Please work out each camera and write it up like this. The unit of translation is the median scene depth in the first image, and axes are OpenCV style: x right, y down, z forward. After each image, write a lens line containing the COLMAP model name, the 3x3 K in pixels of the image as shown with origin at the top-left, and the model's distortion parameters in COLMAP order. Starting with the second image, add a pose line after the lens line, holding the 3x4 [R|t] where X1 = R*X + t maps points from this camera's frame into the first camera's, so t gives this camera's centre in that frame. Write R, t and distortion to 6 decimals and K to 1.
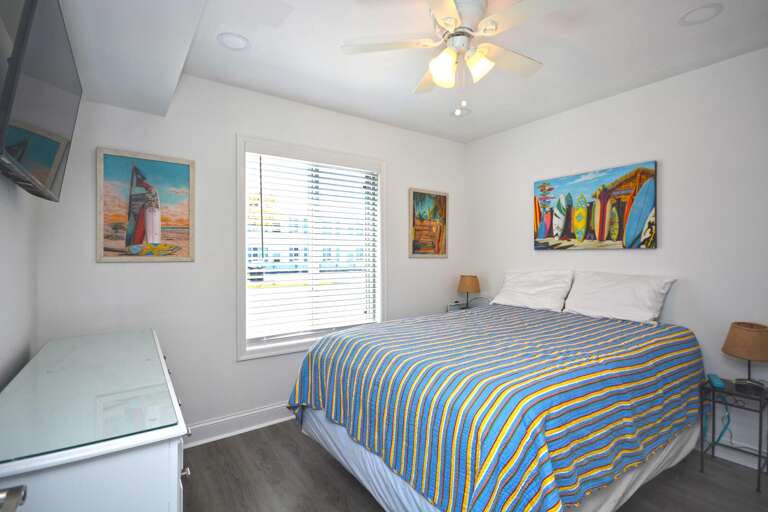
lens RADIAL K [[372.7, 0, 382.4], [0, 372.7, 257.2], [0, 0, 1]] dist [0.002759, 0.000118]
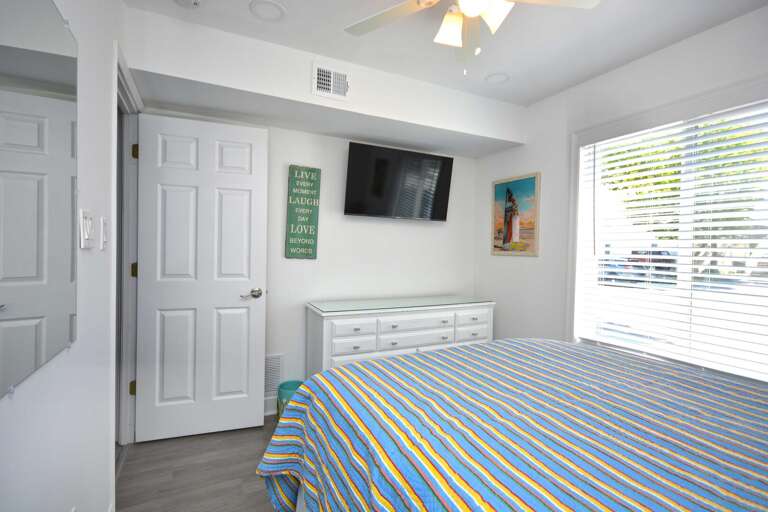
lens RADIAL K [[372.7, 0, 382.5], [0, 372.7, 250.8], [0, 0, 1]] dist [0.002759, 0.000118]
pose [[-0.158832, 0.007577, -0.987277, 0.817089], [-0.020826, 0.999722, 0.011023, -0.009541], [0.987086, 0.022311, -0.158630, 0.754641]]
